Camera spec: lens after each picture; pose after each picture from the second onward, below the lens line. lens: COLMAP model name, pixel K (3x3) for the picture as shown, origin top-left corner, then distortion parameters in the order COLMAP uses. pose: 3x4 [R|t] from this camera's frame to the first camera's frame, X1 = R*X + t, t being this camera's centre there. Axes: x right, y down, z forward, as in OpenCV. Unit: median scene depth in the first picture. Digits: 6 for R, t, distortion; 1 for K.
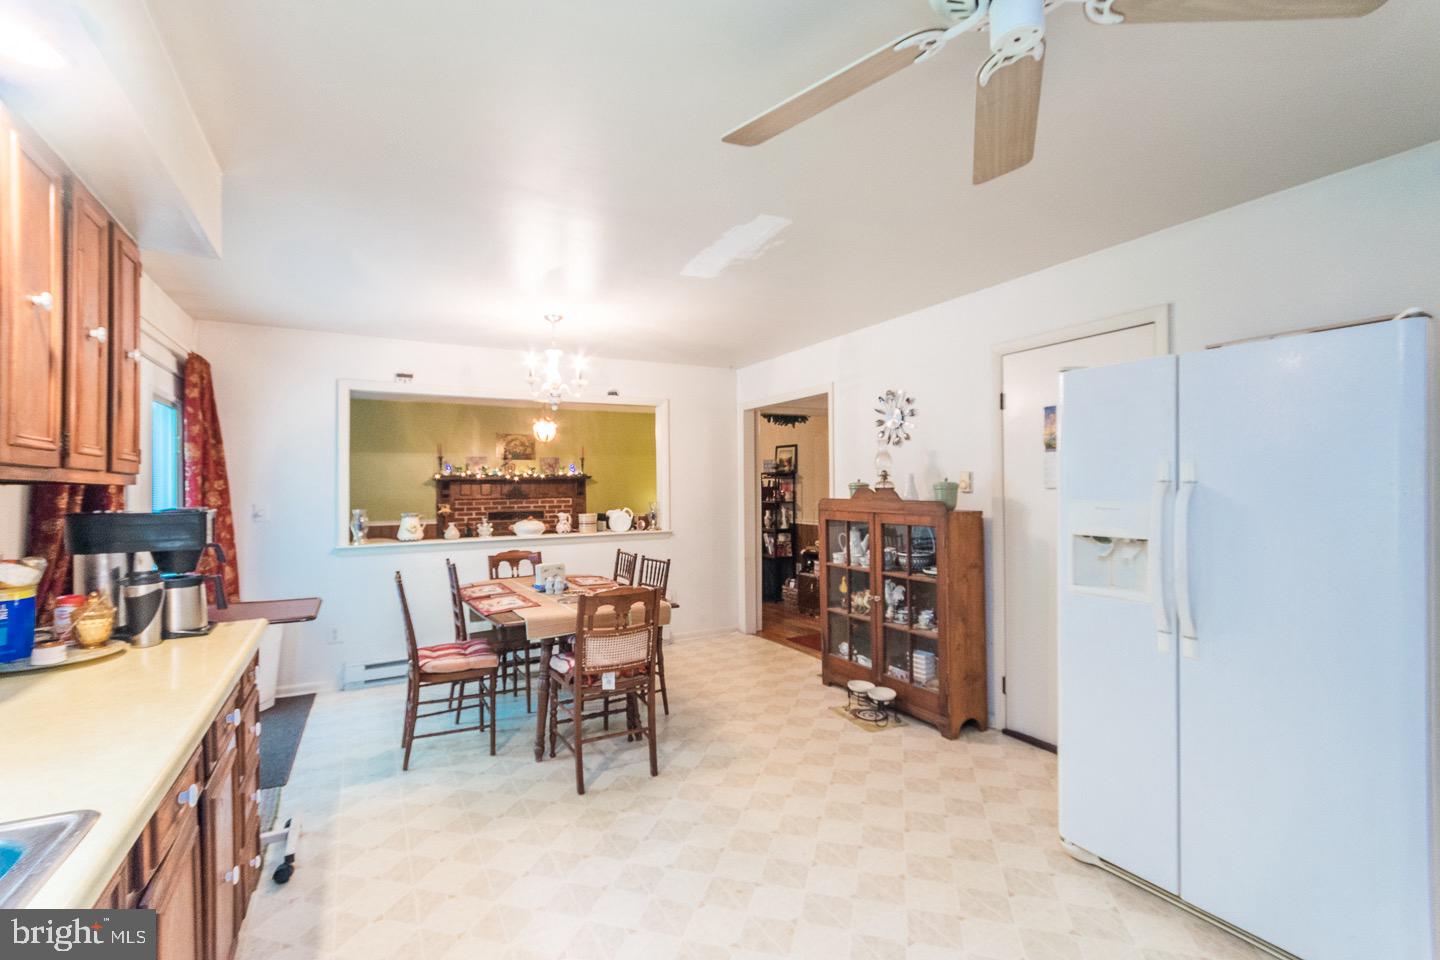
lens RADIAL K [[638.4, 0, 720.0], [0, 638.4, 480.0], [0, 0, 1]] dist [0.011028, 0.000053]
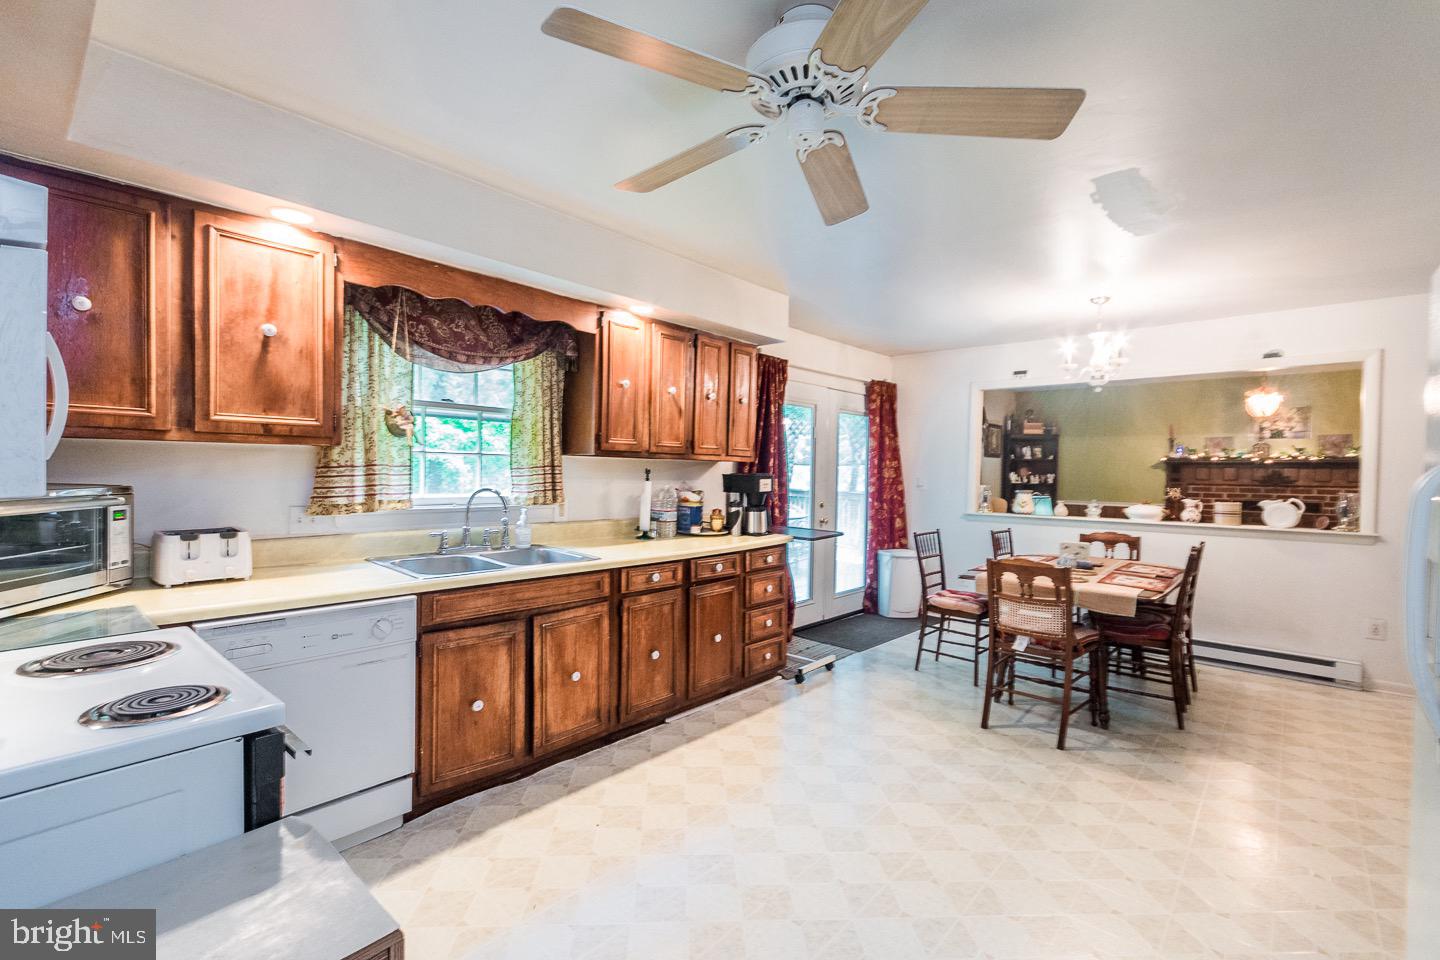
lens RADIAL K [[633.2, 0, 720.0], [0, 633.2, 480.0], [0, 0, 1]] dist [-0.001129, -0.000031]
pose [[0.331978, 0.031148, -0.942773, 0.433554], [-0.006590, 0.999507, 0.030701, 0.002001], [0.943264, -0.003979, 0.332020, 0.098113]]
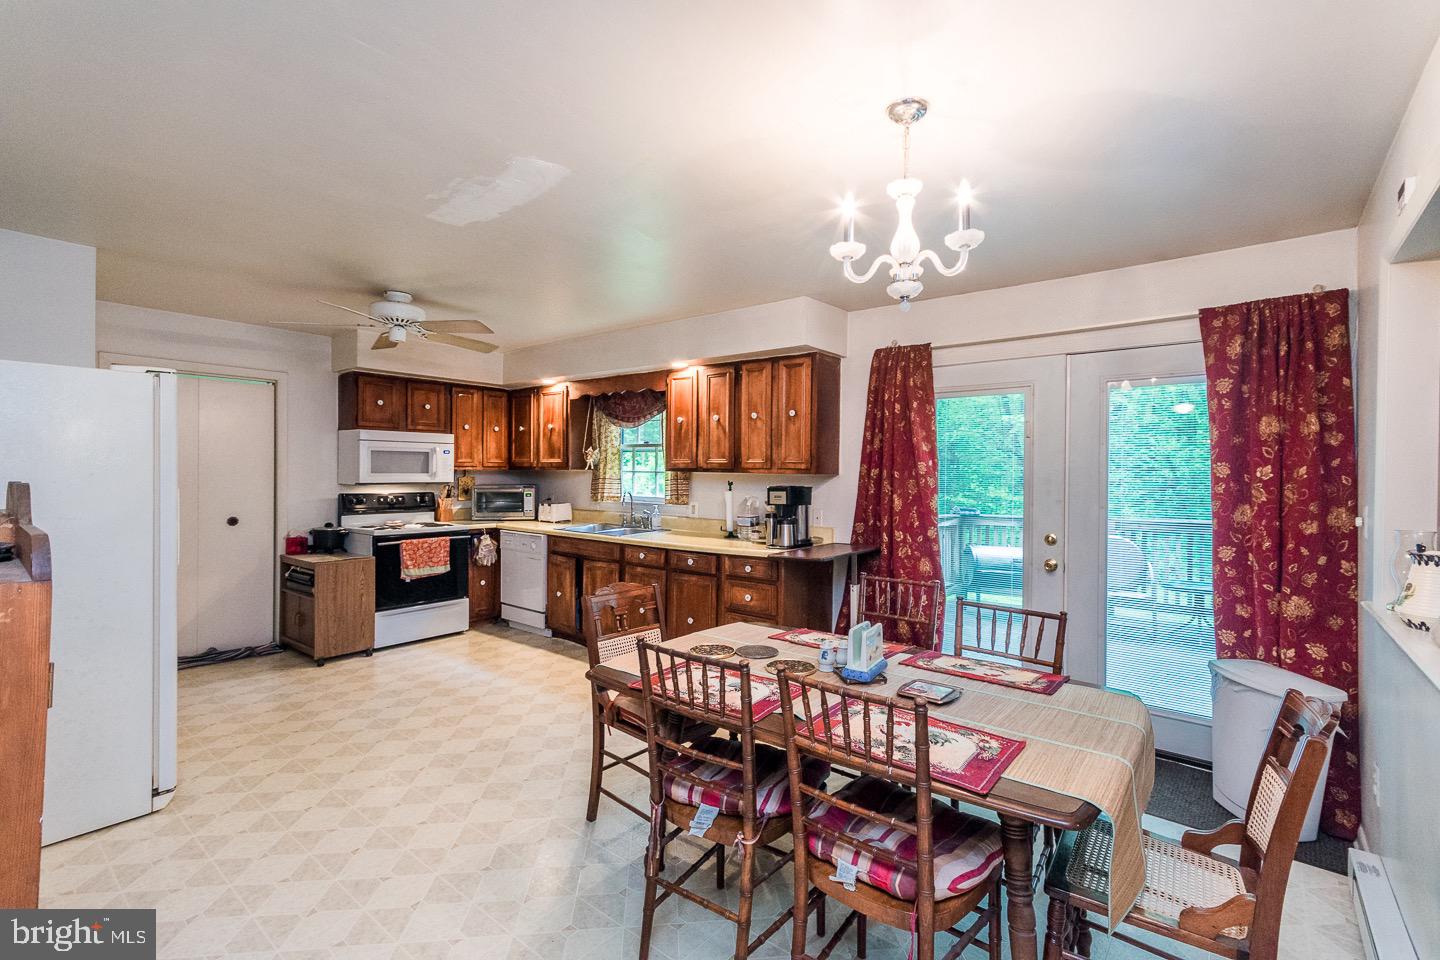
lens RADIAL K [[633.2, 0, 720.0], [0, 633.2, 480.0], [0, 0, 1]] dist [-0.001129, -0.000031]
pose [[-0.924383, -0.000583, -0.381465, 0.015792], [0.000682, 0.999995, -0.003181, 0.015089], [0.381464, -0.003200, -0.924378, 1.256805]]
